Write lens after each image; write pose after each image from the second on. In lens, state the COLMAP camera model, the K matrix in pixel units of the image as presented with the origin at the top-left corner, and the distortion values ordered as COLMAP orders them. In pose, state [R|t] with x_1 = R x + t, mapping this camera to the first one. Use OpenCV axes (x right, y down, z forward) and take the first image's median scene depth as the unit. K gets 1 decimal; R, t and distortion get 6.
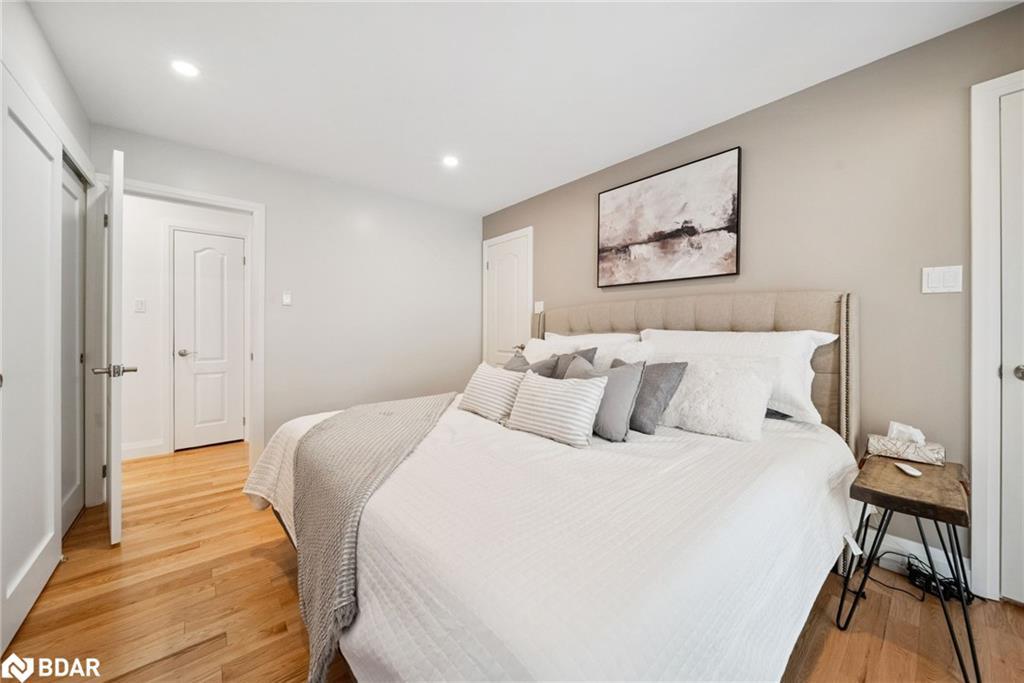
lens RADIAL K [[366.3, 0, 517.7], [0, 366.3, 328.7], [0, 0, 1]] dist [-0.000112, 0.000013]
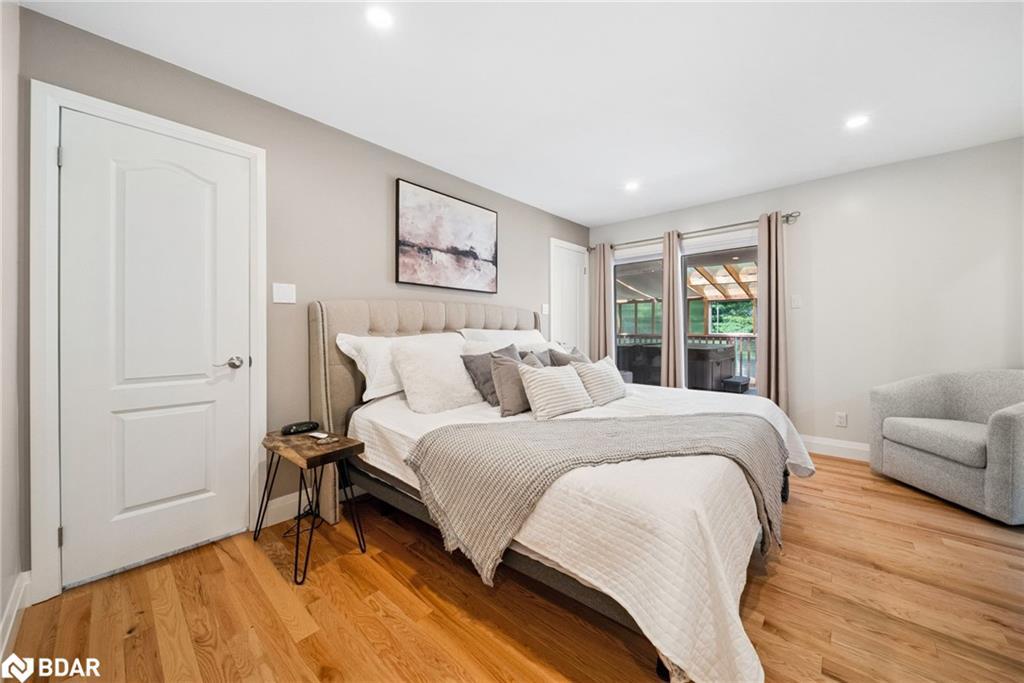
lens RADIAL K [[366.3, 0, 517.7], [0, 366.3, 328.7], [0, 0, 1]] dist [-0.000112, 0.000013]
pose [[-0.131147, 0.002596, 0.991359, -0.774443], [0.002229, 0.999995, -0.002324, 0.003772], [-0.991360, 0.001905, -0.131152, 0.903757]]
